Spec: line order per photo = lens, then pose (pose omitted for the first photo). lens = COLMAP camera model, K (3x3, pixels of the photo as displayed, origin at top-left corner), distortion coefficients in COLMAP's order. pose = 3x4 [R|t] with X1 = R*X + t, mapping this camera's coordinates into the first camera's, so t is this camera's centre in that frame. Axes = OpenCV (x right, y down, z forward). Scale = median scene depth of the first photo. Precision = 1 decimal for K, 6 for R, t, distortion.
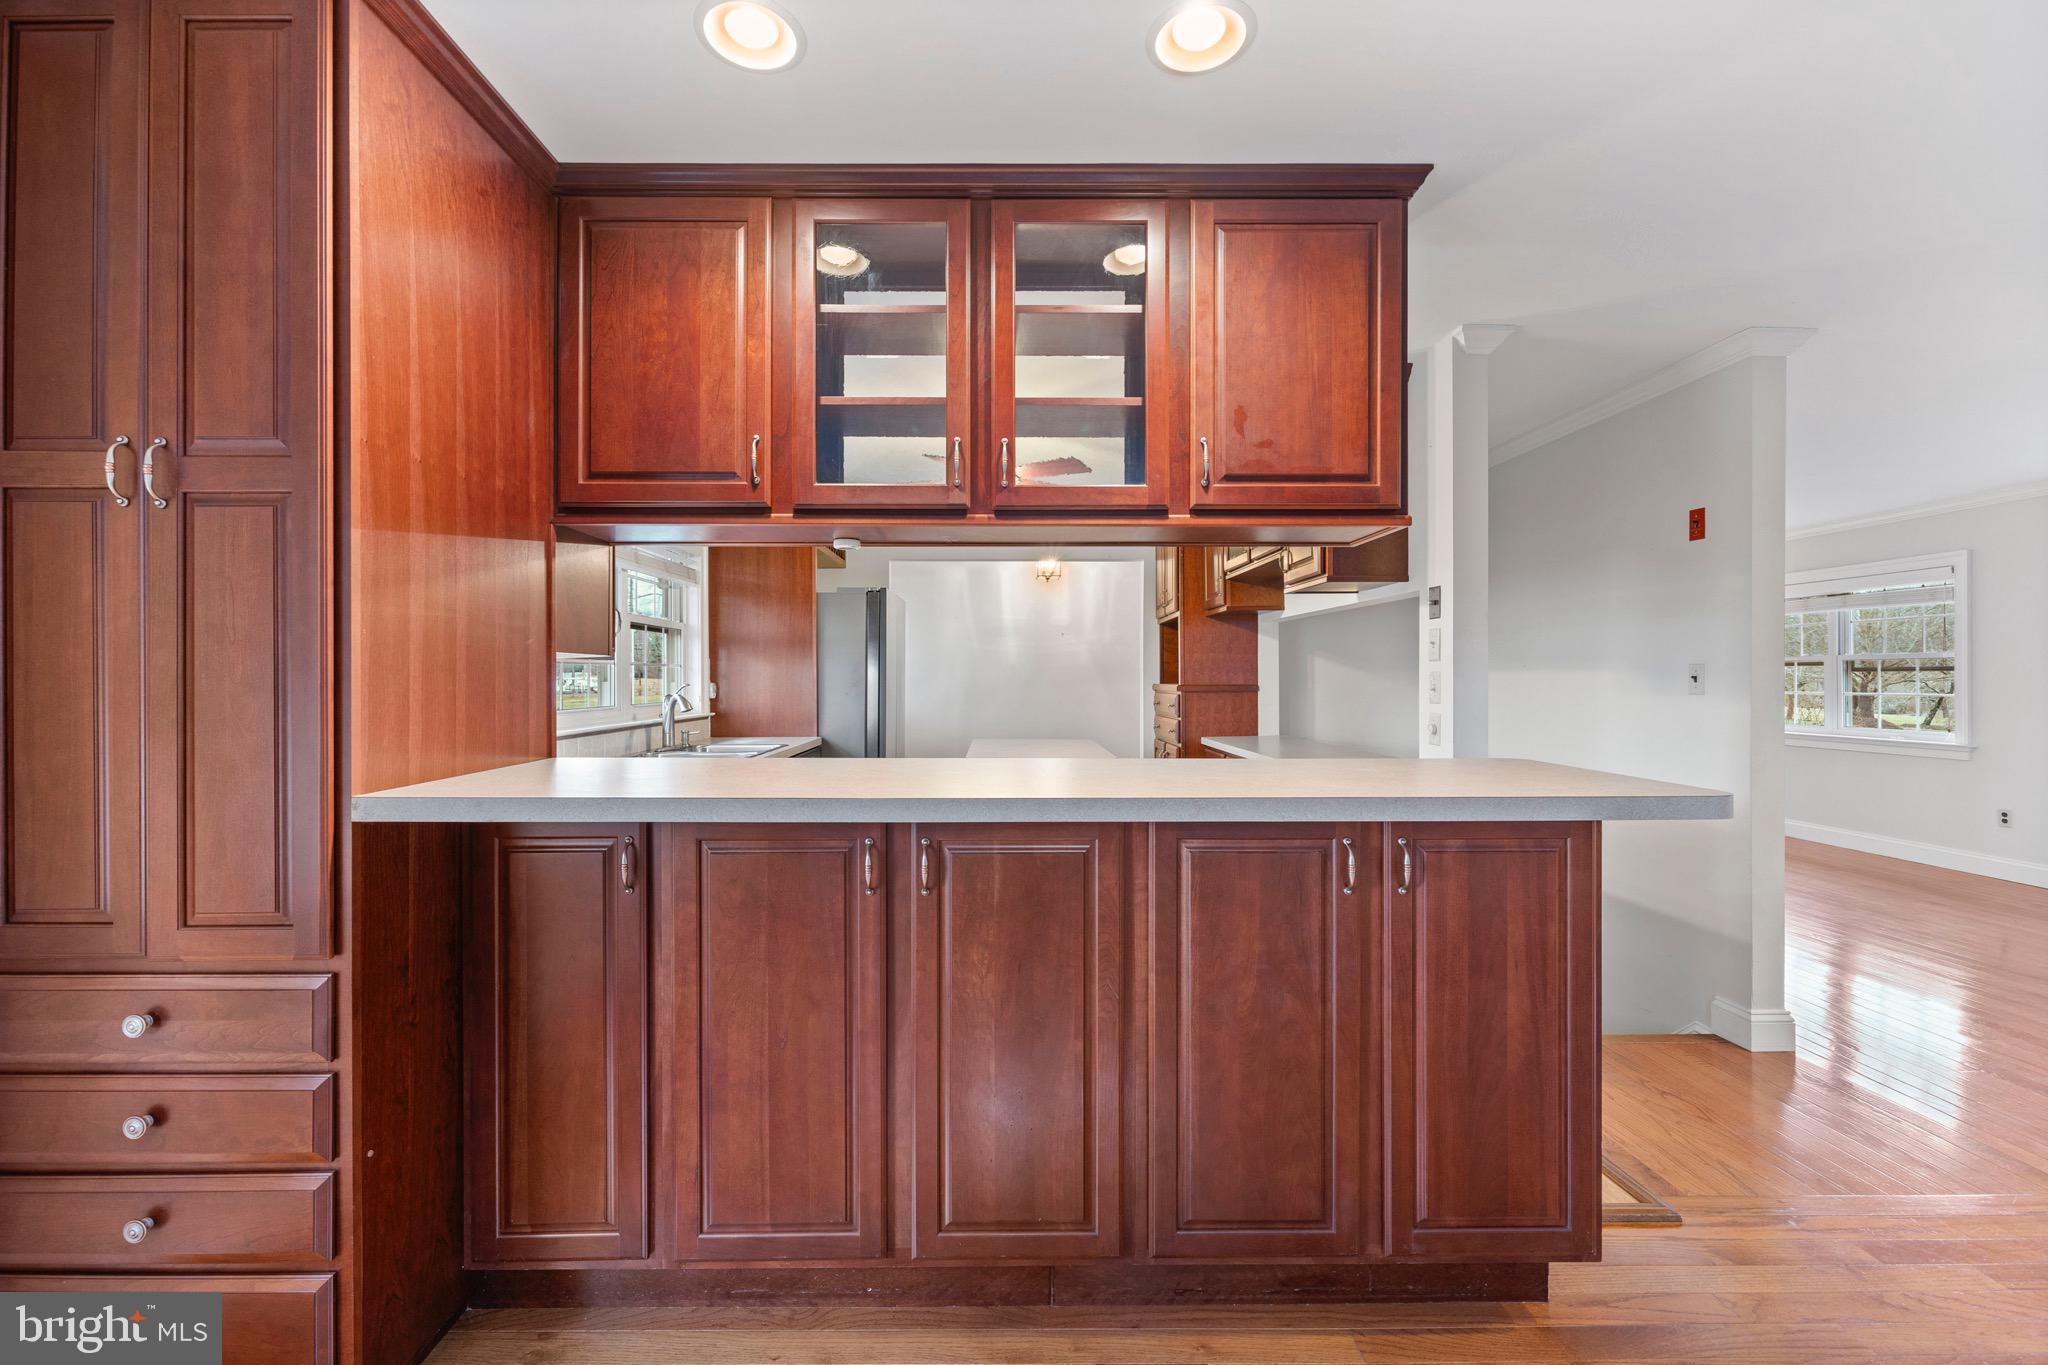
lens RADIAL K [[872.3, 0, 1031.8], [0, 872.3, 683.2], [0, 0, 1]] dist [0.001545, 0.000272]
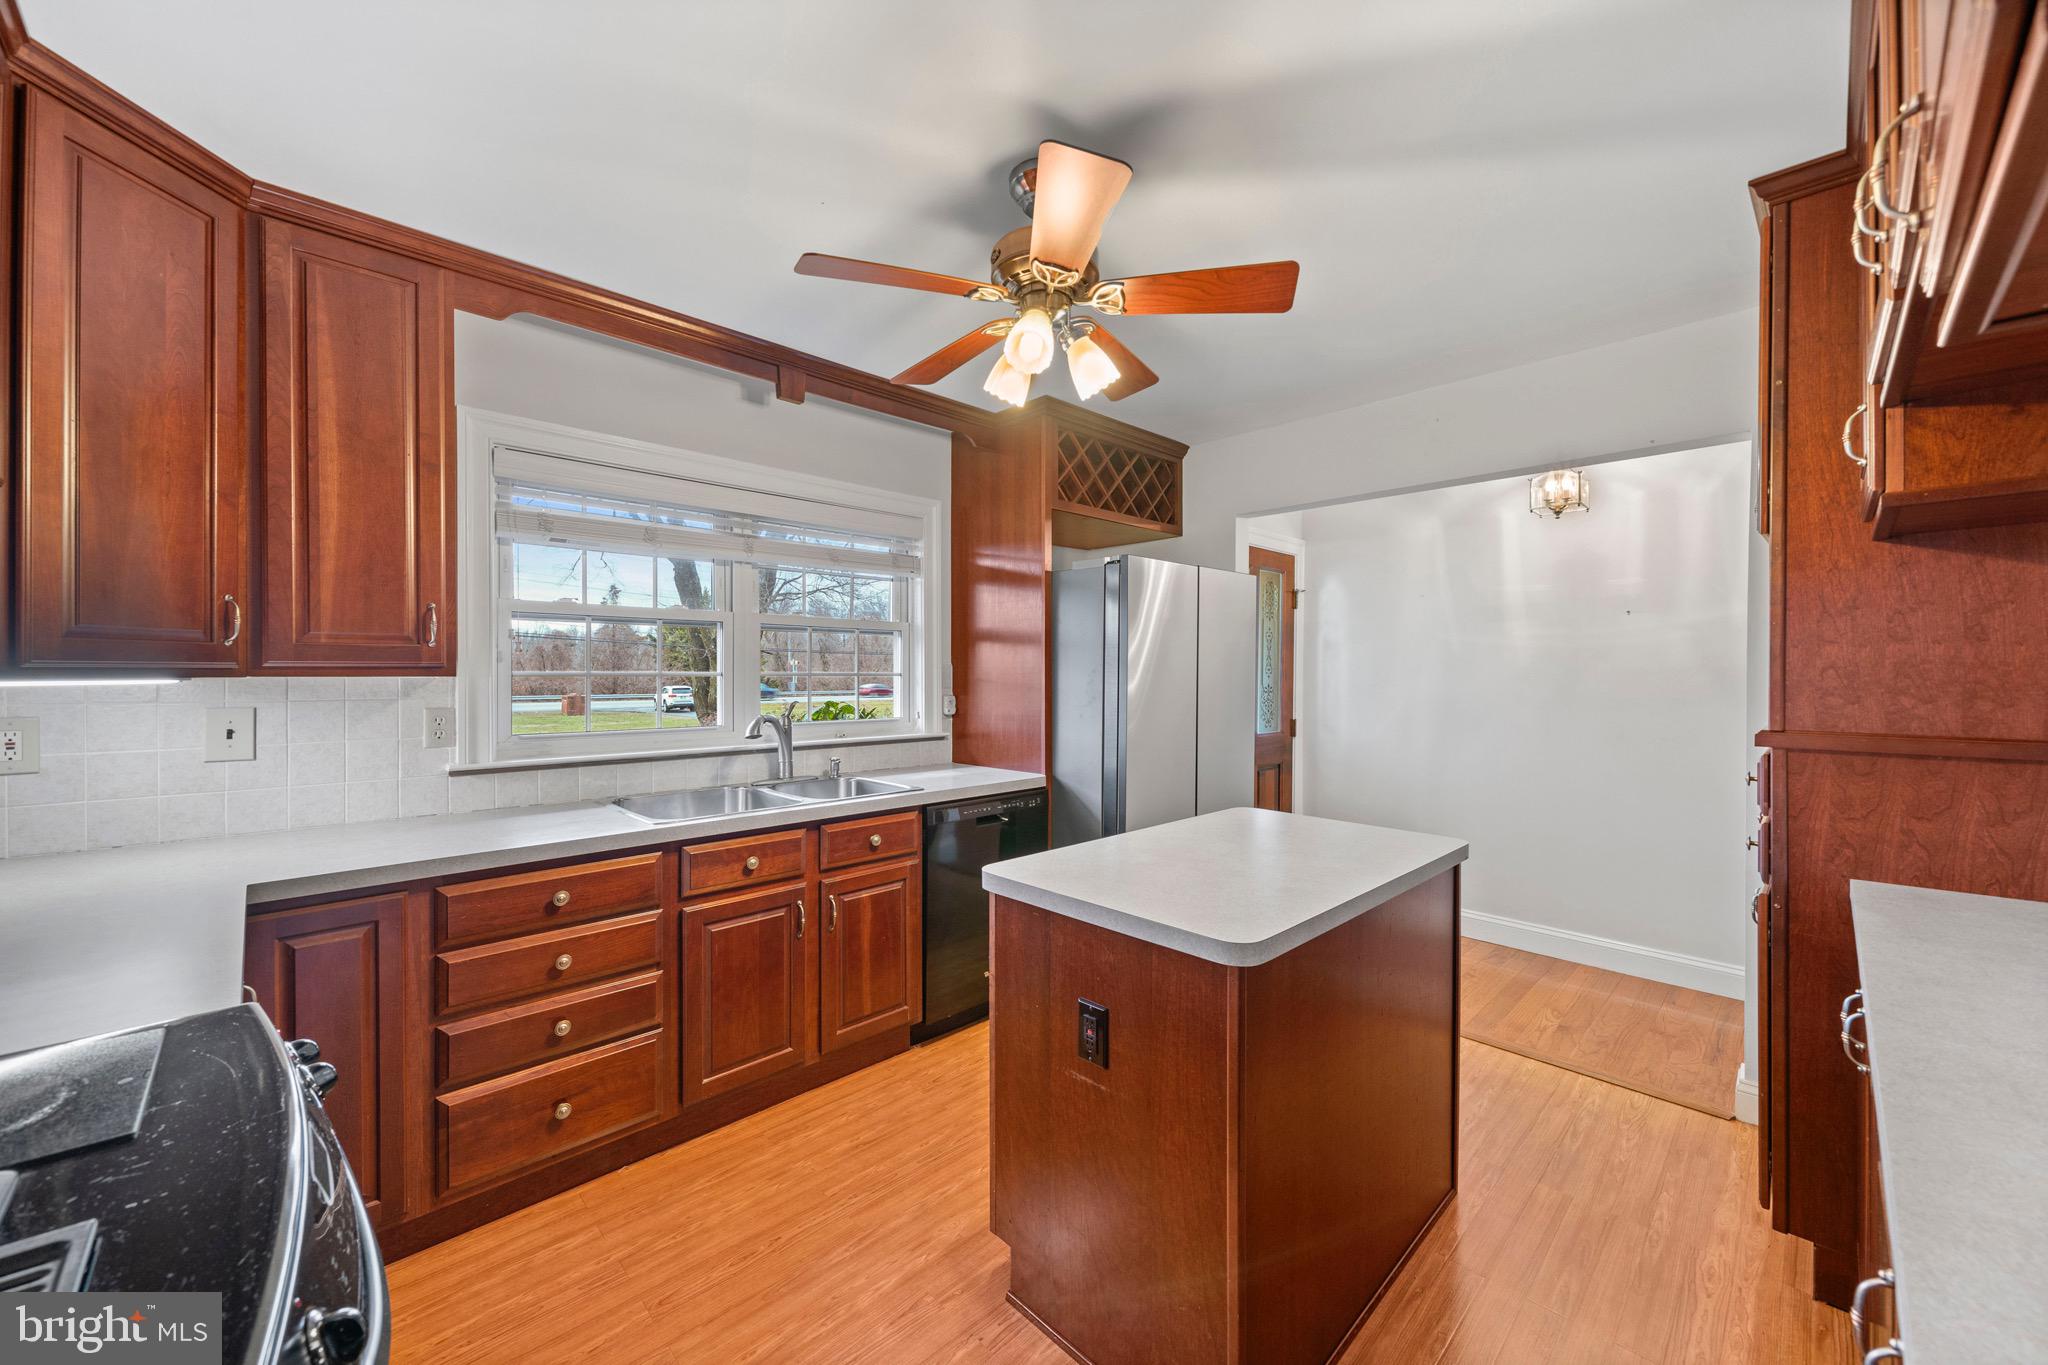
lens RADIAL K [[786.9, 0, 1012.0], [0, 786.9, 688.3], [0, 0, 1]] dist [0.000456, 0.000008]
pose [[0.692468, 0.019800, -0.721177, 0.492913], [-0.006128, 0.999749, 0.021564, -0.053936], [0.721422, -0.010513, 0.692415, 1.409273]]
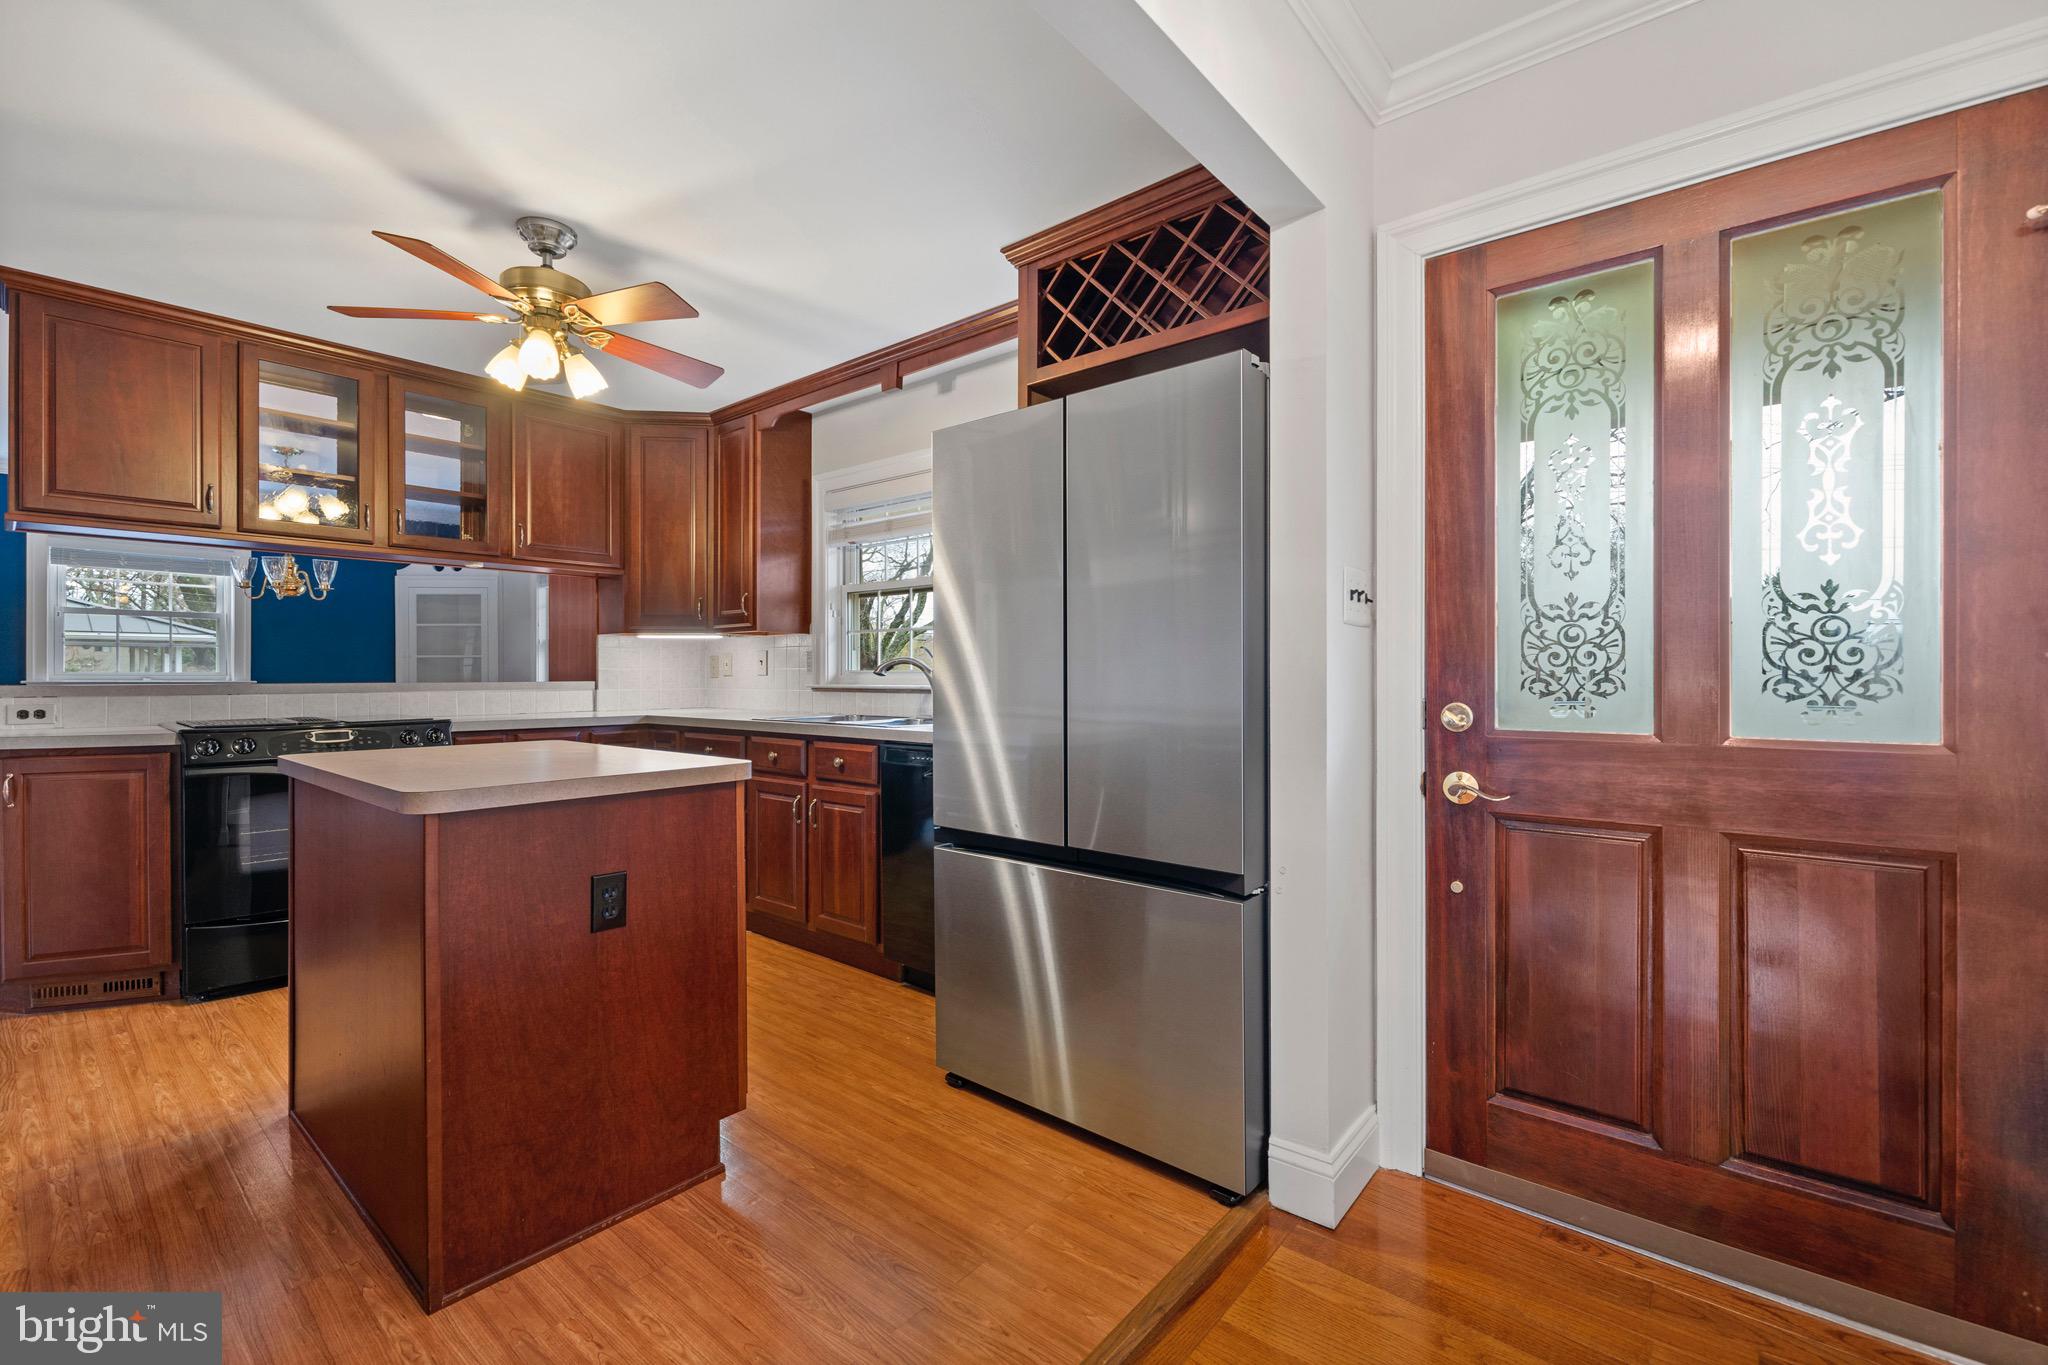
lens RADIAL K [[872.3, 0, 1031.8], [0, 872.3, 683.2], [0, 0, 1]] dist [0.001545, 0.000272]
pose [[-0.647821, 0.000851, -0.761792, 0.414621], [-0.007856, 0.999939, 0.007798, 0.075056], [0.761752, 0.011036, -0.647775, 3.733343]]
